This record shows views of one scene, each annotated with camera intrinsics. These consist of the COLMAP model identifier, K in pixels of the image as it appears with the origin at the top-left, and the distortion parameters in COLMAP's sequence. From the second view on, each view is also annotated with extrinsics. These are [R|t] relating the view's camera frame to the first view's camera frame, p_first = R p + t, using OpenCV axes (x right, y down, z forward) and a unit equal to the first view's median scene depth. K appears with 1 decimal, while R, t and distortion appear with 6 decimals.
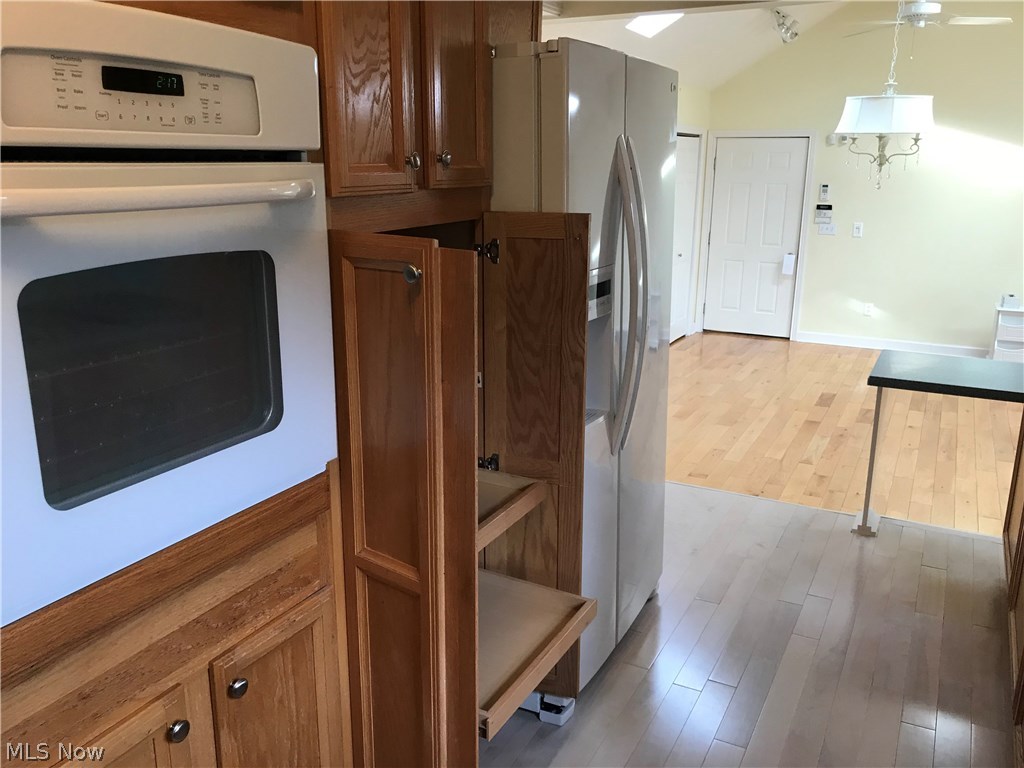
lens RADIAL K [[844.1, 0, 505.3], [0, 844.1, 386.6], [0, 0, 1]] dist [0.044222, -0.026418]
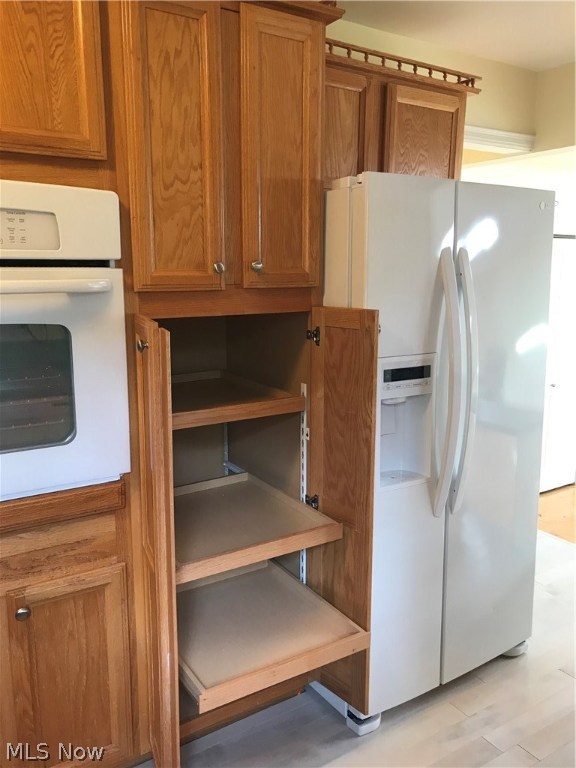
lens RADIAL K [[633.0, 0, 288.3], [0, 633.0, 383.6], [0, 0, 1]] dist [0.044222, -0.026418]
pose [[0.872843, 0.090126, -0.479606, 0.521446], [-0.128925, 0.990467, -0.048508, -0.044451], [0.470662, 0.104173, 0.876142, 0.172786]]
